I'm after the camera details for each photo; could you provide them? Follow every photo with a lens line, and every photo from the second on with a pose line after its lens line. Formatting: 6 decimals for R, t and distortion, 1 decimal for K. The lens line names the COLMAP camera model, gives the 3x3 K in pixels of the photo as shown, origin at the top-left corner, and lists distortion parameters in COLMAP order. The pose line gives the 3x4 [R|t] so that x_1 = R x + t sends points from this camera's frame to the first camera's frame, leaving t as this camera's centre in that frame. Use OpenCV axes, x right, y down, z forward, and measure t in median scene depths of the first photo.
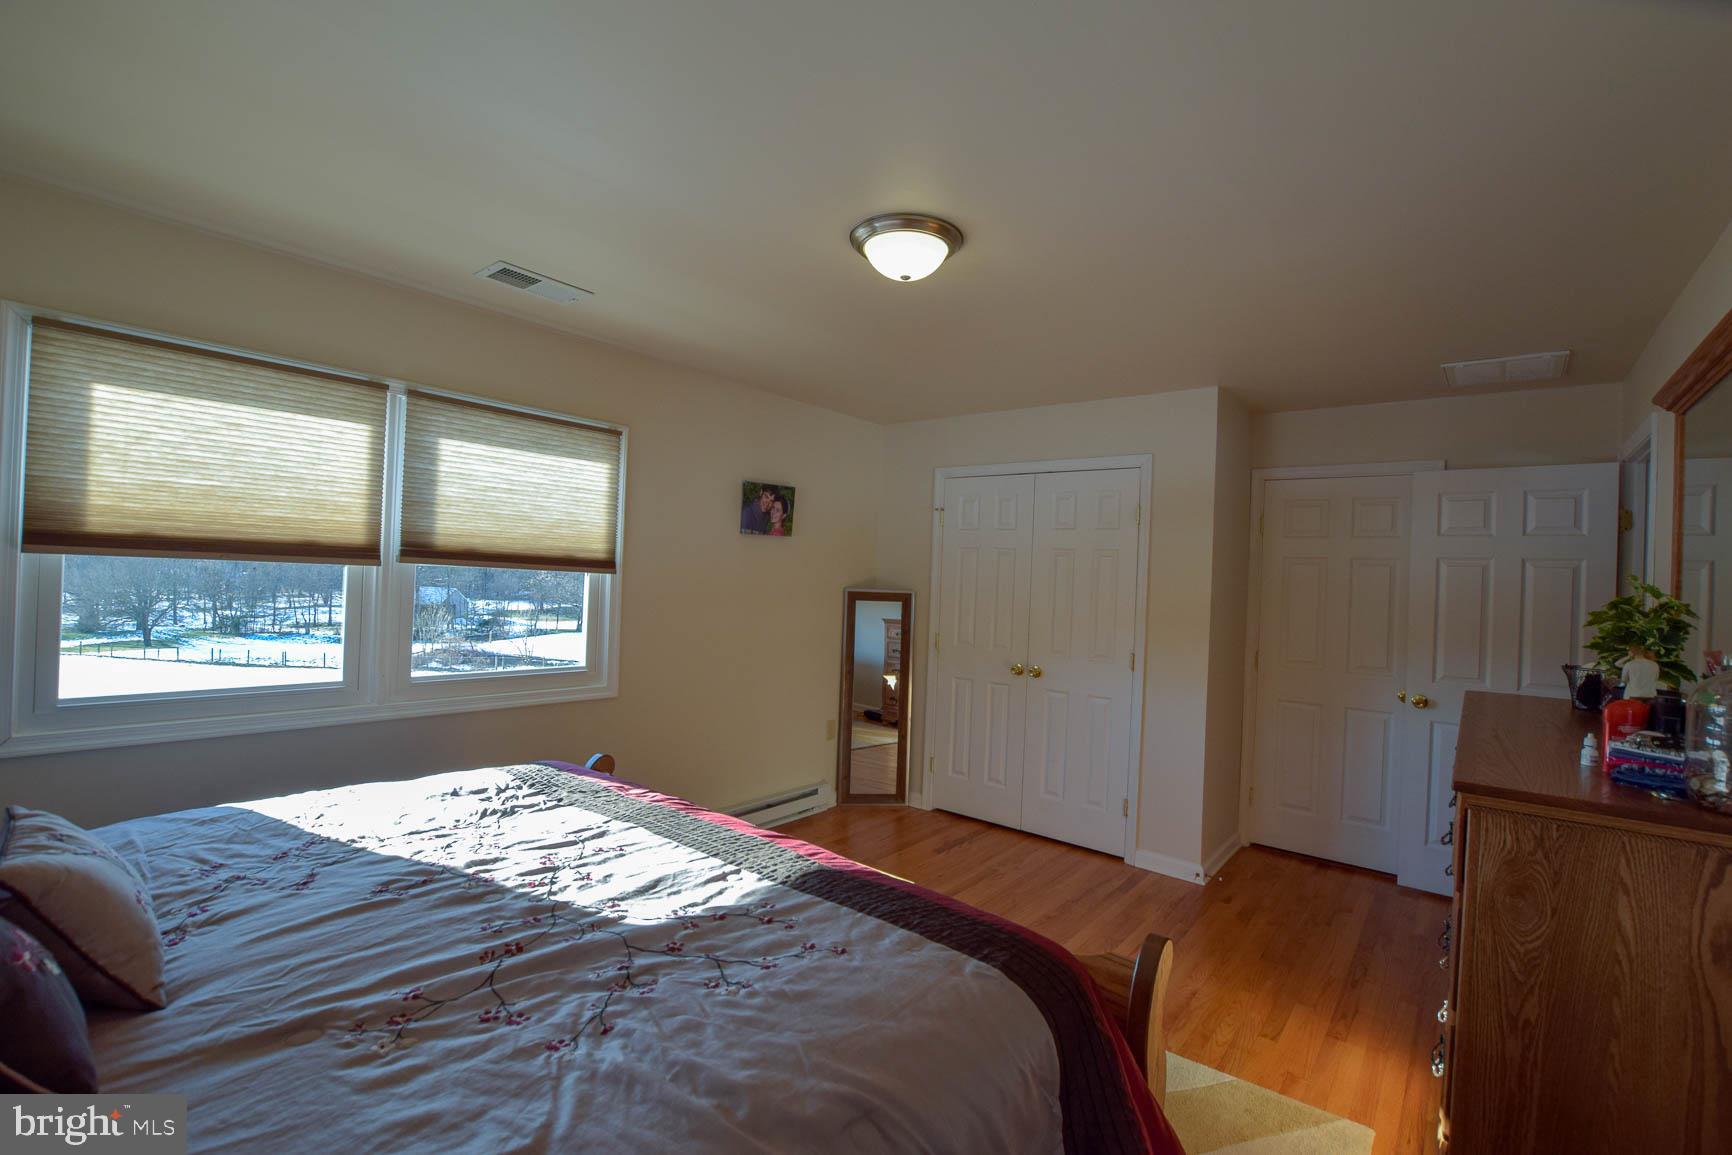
lens RADIAL K [[764.1, 0, 867.3], [0, 764.1, 573.9], [0, 0, 1]] dist [-0.034606, 0.006780]
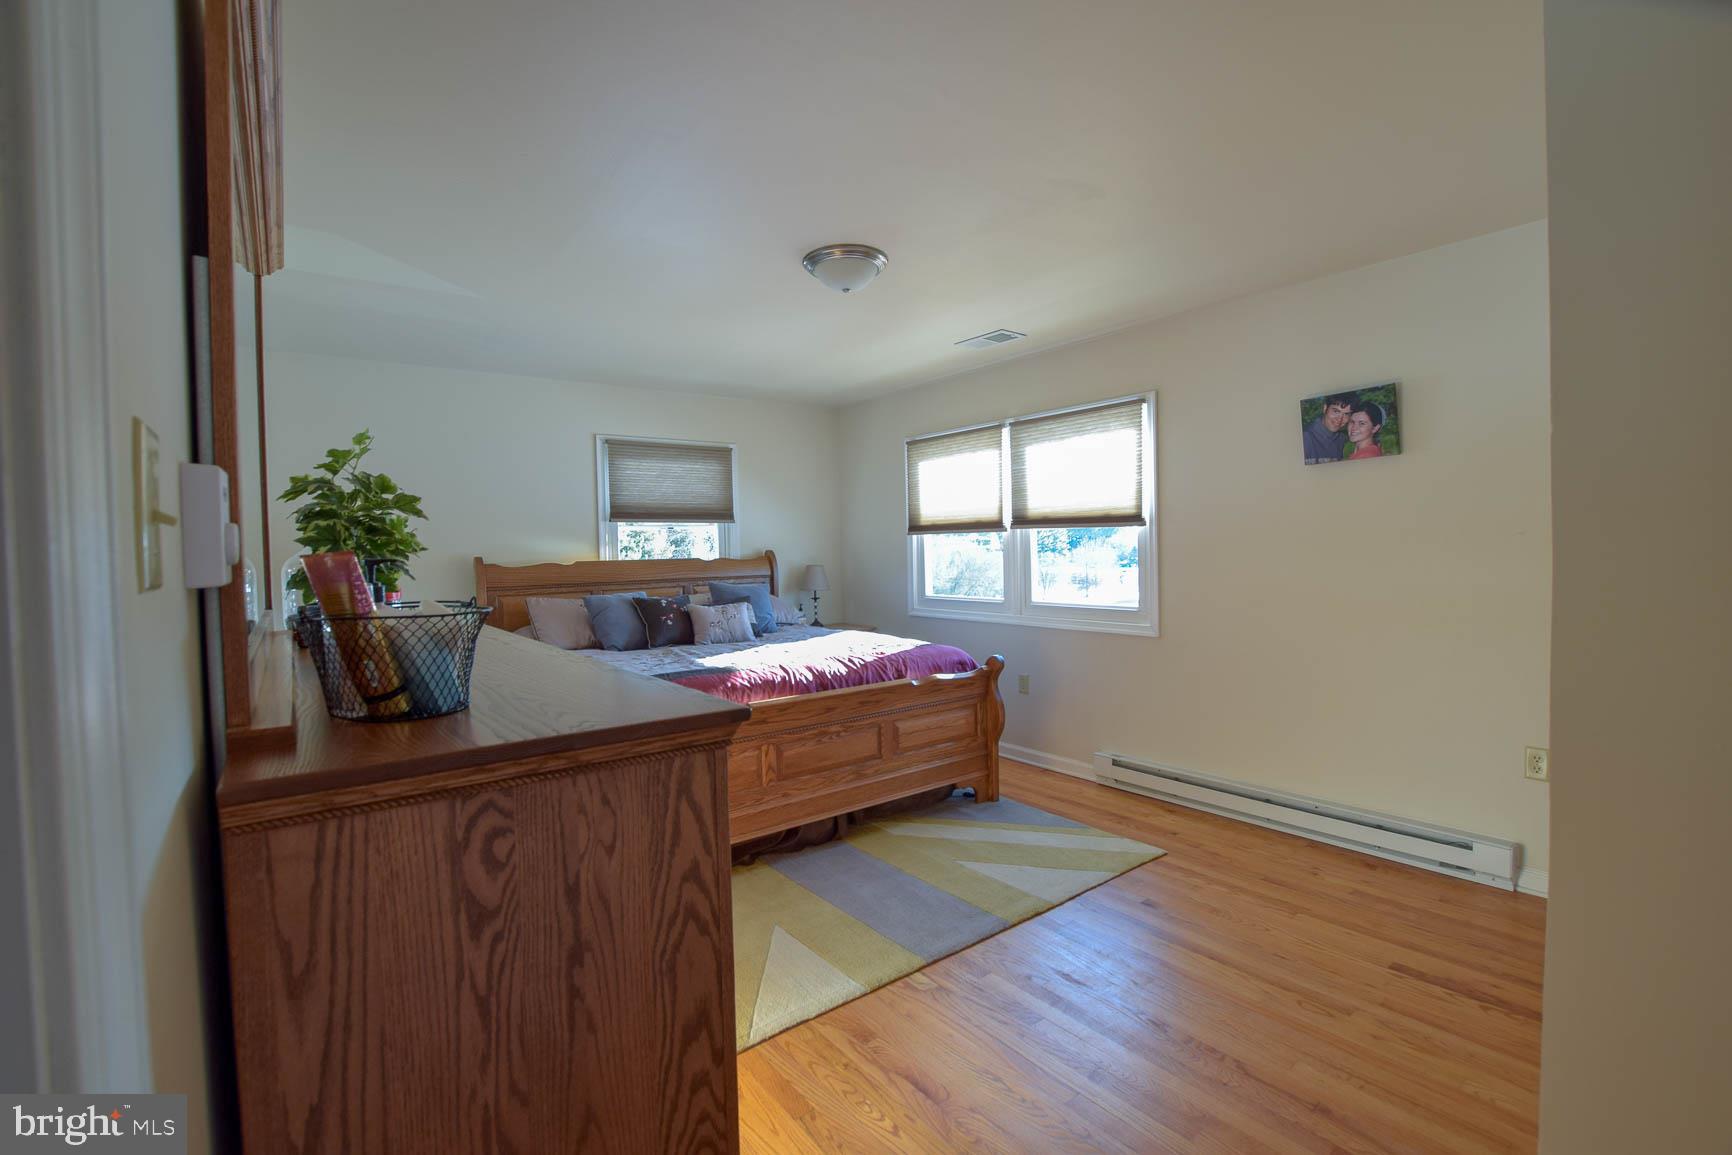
lens RADIAL K [[764.1, 0, 867.3], [0, 764.1, 573.9], [0, 0, 1]] dist [-0.034606, 0.006780]
pose [[-0.242536, -0.002738, -0.970139, 0.864707], [0.016935, 0.999832, -0.007056, 0.071916], [0.969995, -0.018141, -0.242449, 0.879487]]
